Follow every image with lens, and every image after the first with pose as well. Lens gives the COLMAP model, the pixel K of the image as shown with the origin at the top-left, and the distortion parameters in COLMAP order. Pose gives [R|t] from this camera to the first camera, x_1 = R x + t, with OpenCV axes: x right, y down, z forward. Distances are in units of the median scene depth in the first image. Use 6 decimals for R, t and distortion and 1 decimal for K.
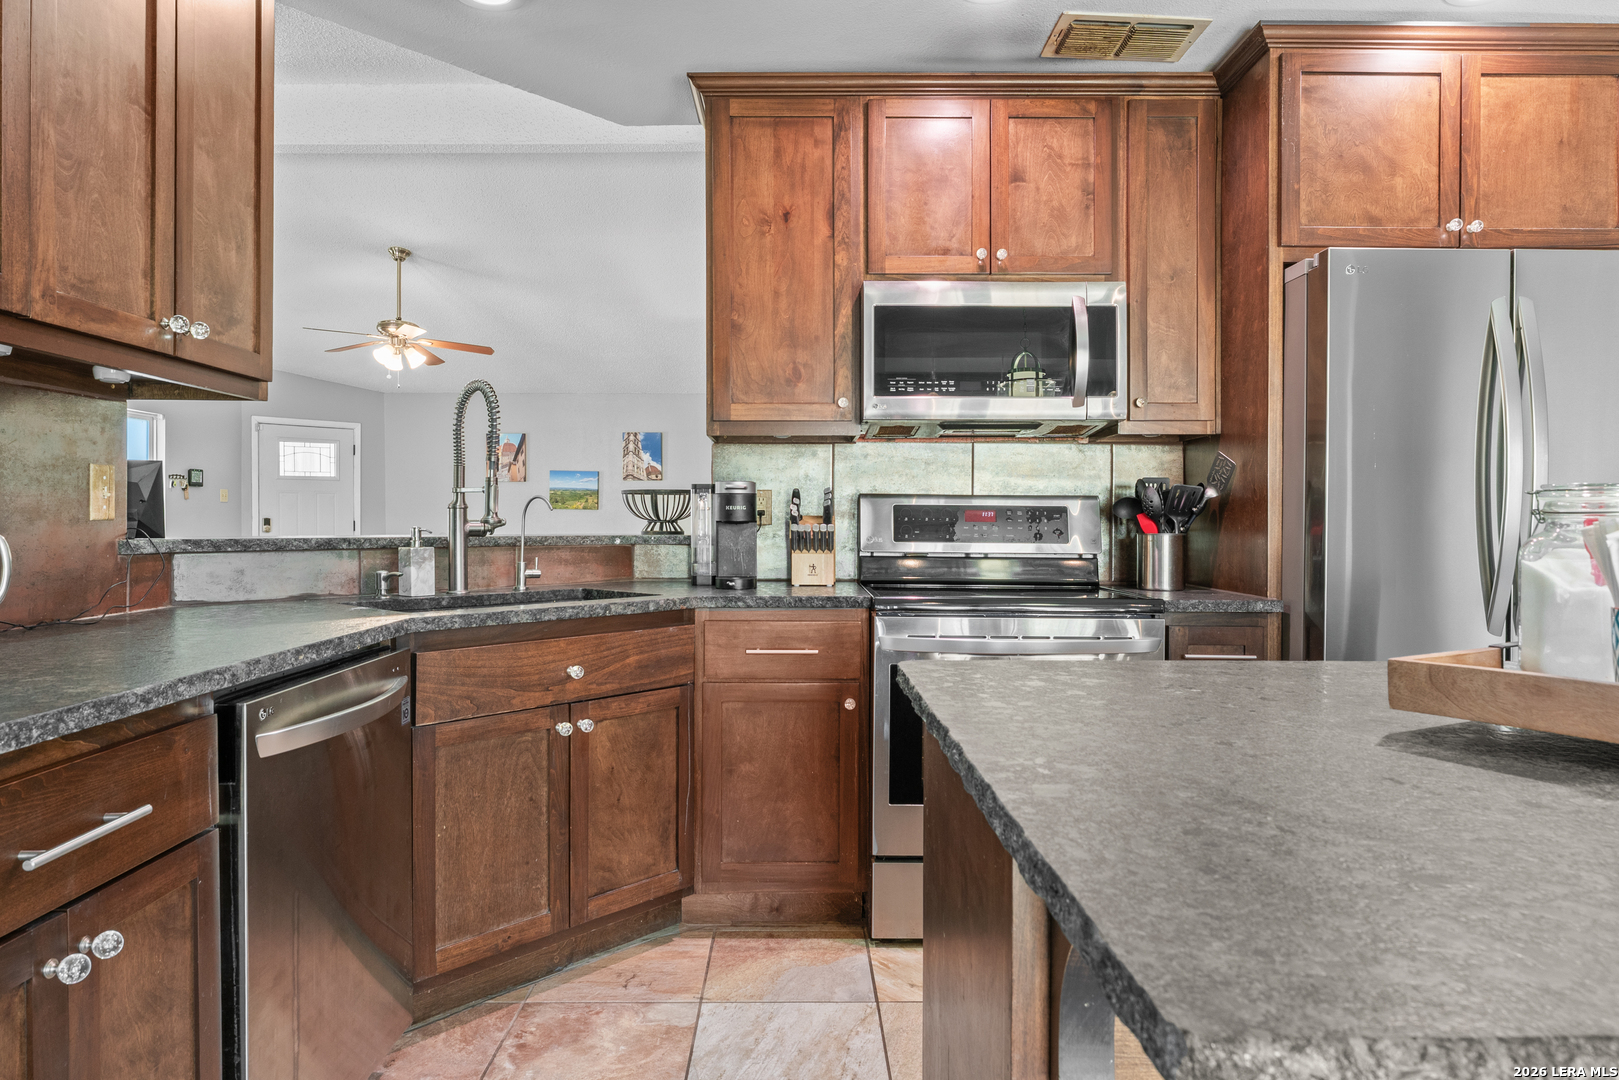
lens RADIAL K [[1010.2, 0, 816.8], [0, 1010.2, 525.5], [0, 0, 1]] dist [0.005294, -0.007993]
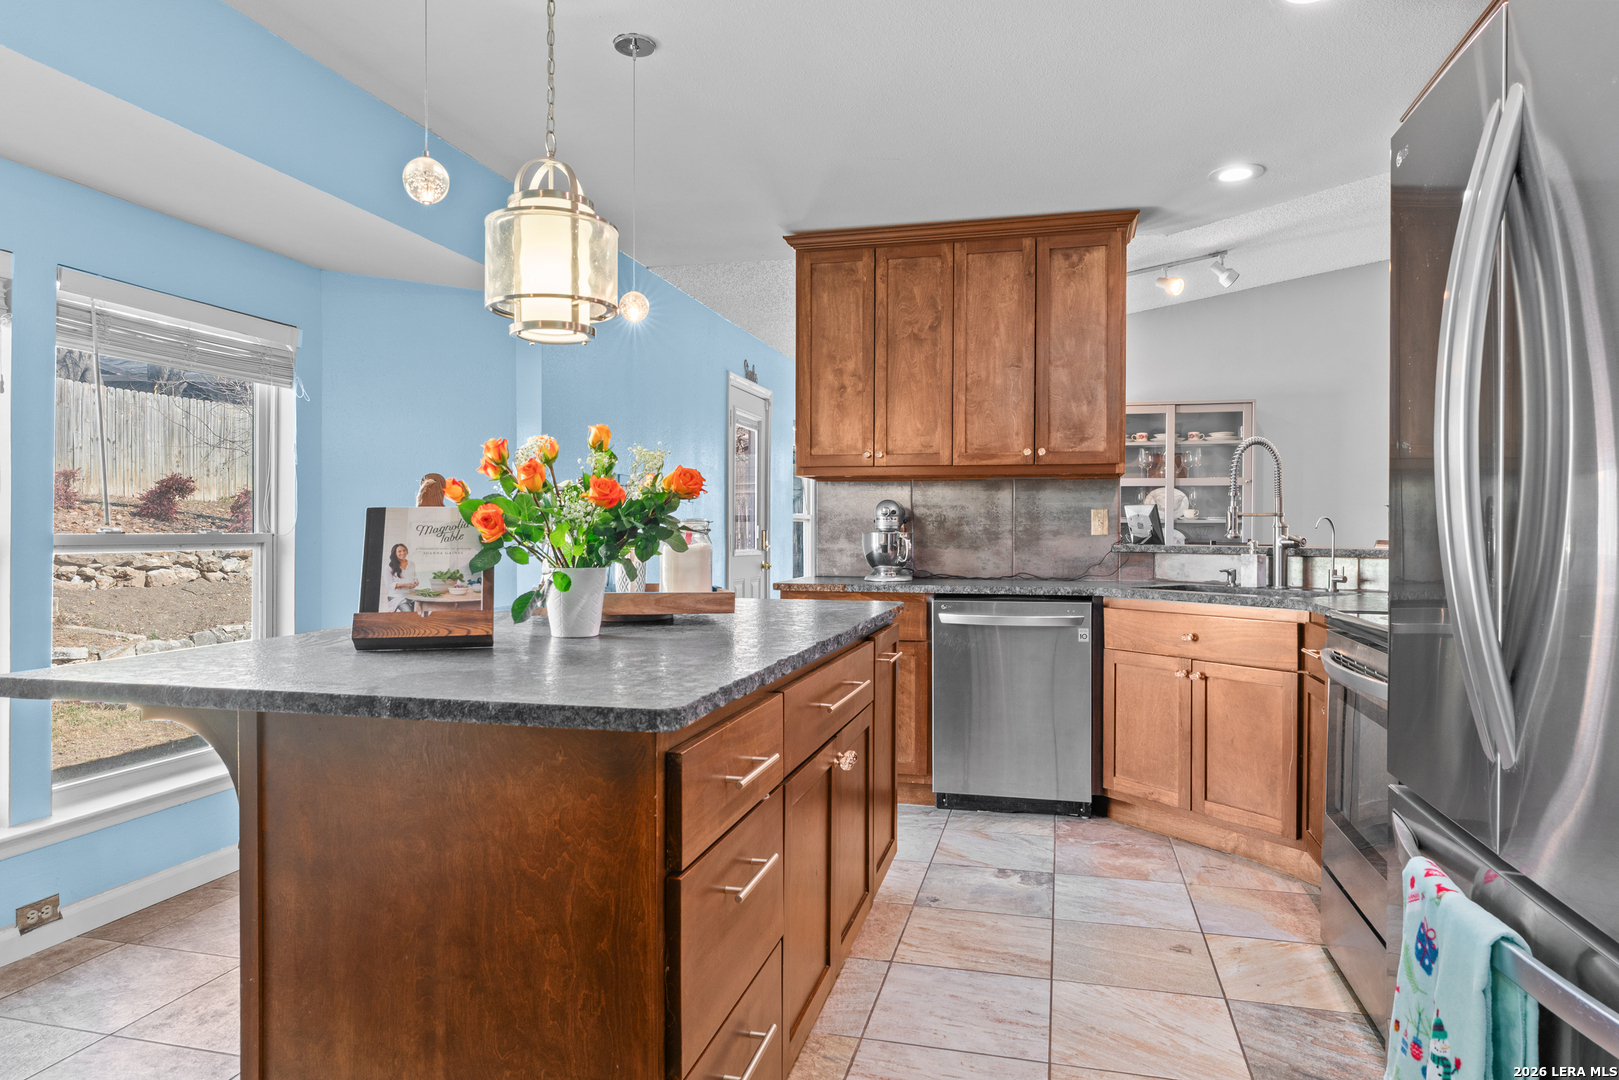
lens RADIAL K [[1010.2, 0, 809.2], [0, 1010.2, 542.4], [0, 0, 1]] dist [0.005294, -0.007993]
pose [[-0.257755, 0.005732, -0.966193, 1.062636], [-0.010522, 0.999906, 0.008740, -0.002057], [0.966153, 0.012419, -0.257670, 0.669292]]
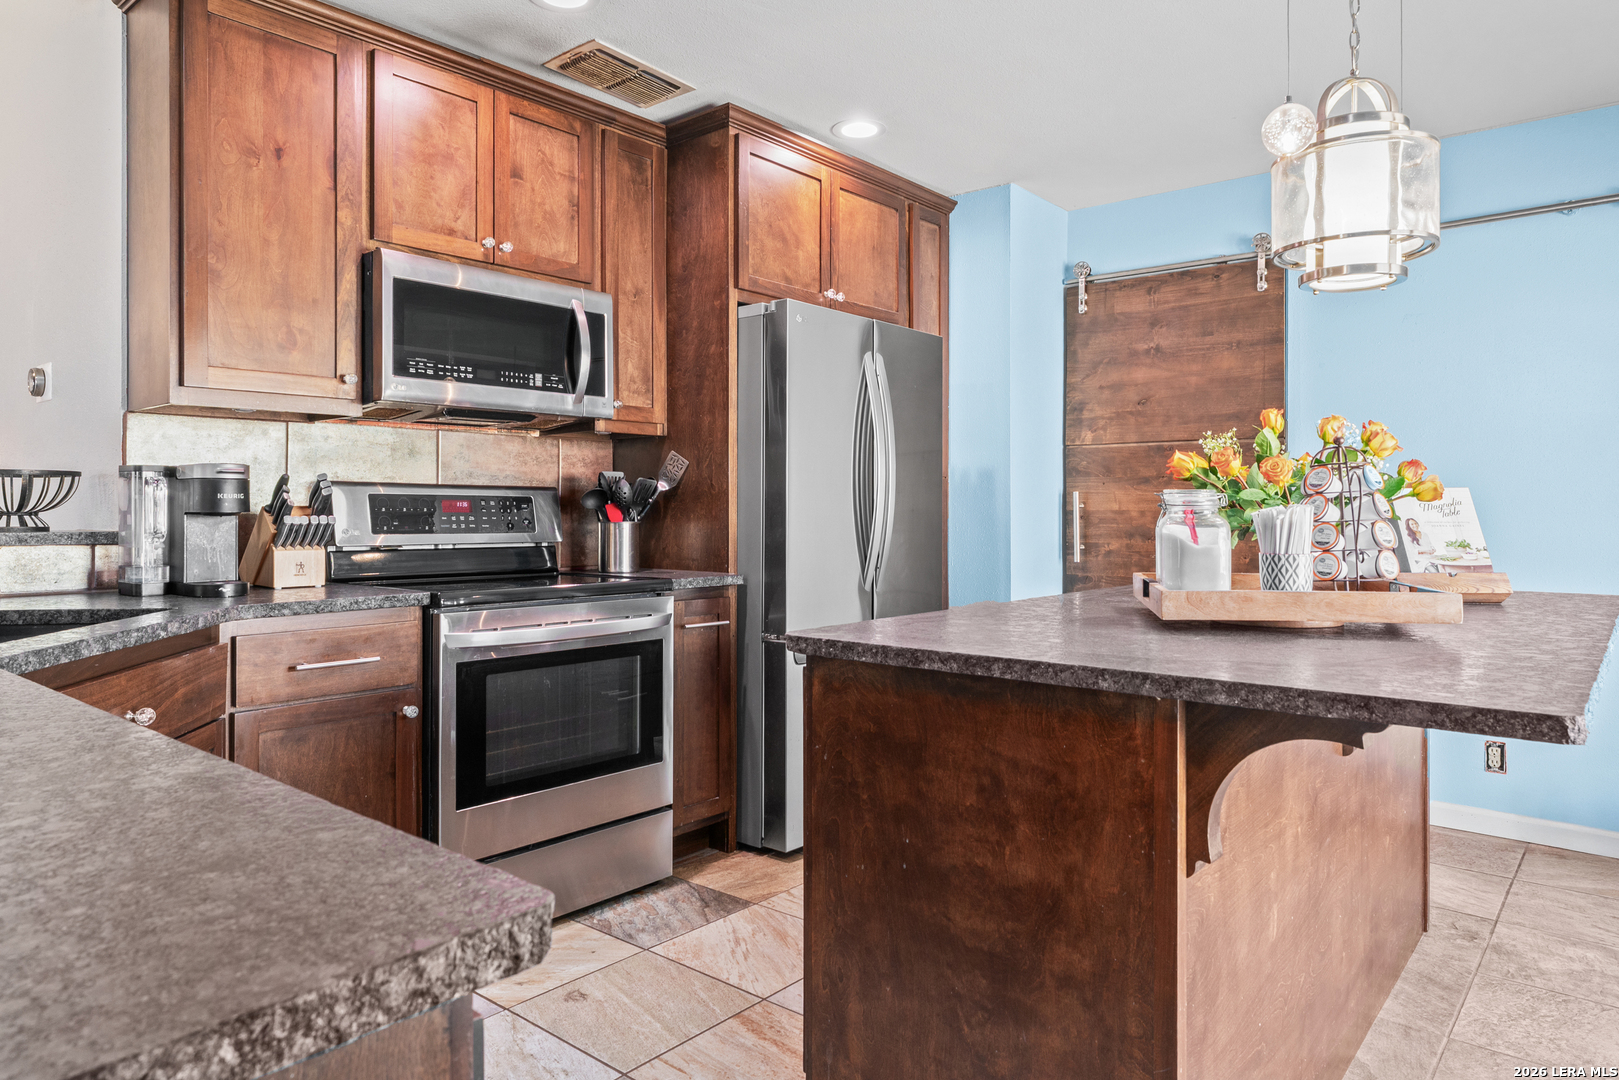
lens RADIAL K [[1010.2, 0, 807.9], [0, 1010.2, 505.3], [0, 0, 1]] dist [0.005294, -0.007993]
pose [[0.660338, 0.000254, 0.750969, -0.375017], [0.006008, 0.999966, -0.005622, -0.002919], [-0.750945, 0.008225, 0.660314, 0.110045]]
